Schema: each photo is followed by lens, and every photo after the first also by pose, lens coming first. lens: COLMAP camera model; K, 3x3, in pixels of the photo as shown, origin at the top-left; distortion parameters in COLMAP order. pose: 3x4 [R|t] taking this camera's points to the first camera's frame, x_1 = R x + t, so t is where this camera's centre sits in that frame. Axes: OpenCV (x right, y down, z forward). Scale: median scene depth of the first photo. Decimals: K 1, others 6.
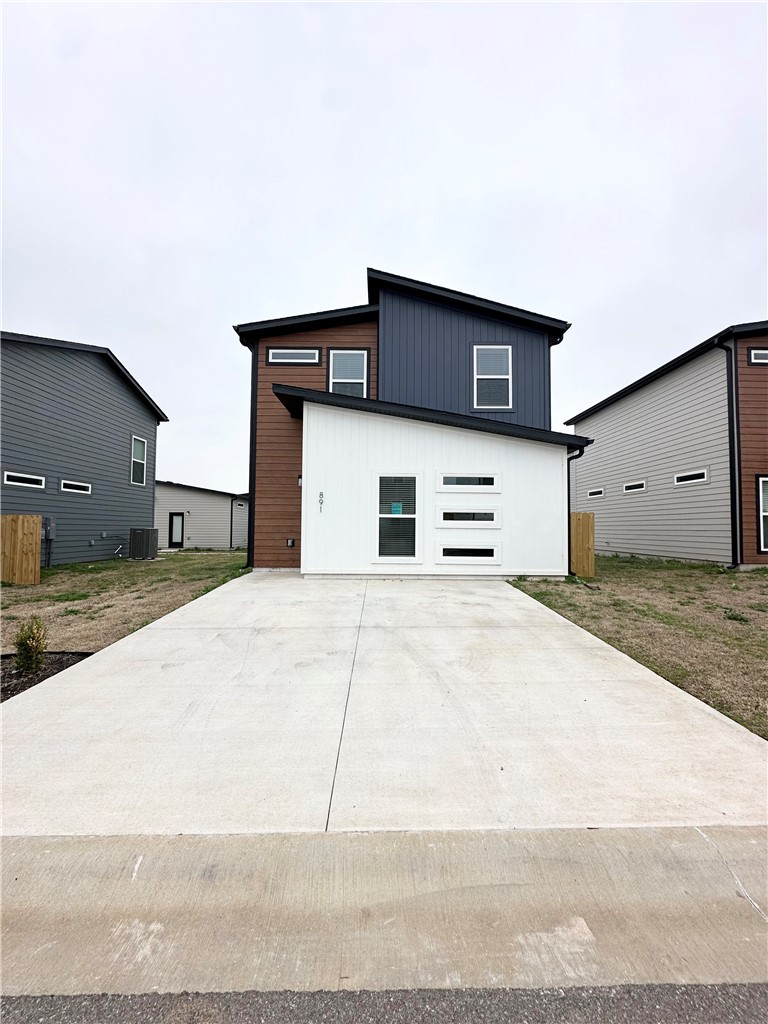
lens RADIAL K [[407.7, 0, 384.0], [0, 407.7, 512.0], [0, 0, 1]] dist [-0.001930, 0.000117]
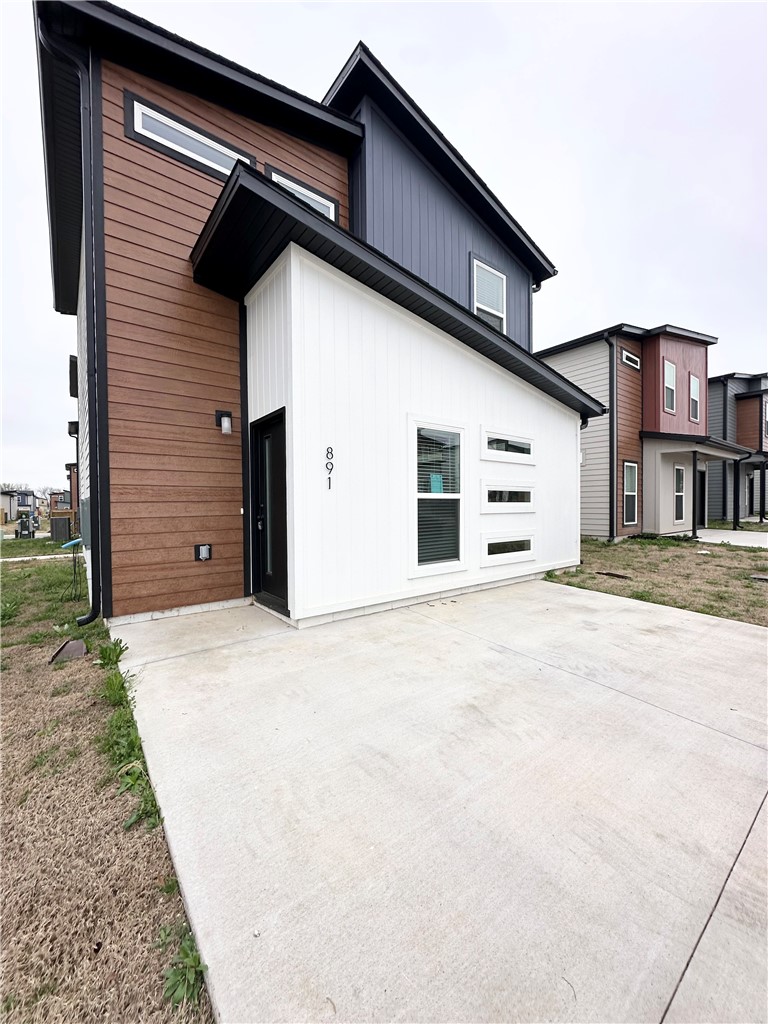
lens RADIAL K [[407.7, 0, 384.0], [0, 407.7, 512.0], [0, 0, 1]] dist [-0.001930, 0.000117]
pose [[0.793381, -0.025460, 0.608192, -0.397045], [-0.008726, 0.998547, 0.053184, 0.002195], [-0.608662, -0.047502, 0.792006, 0.565487]]
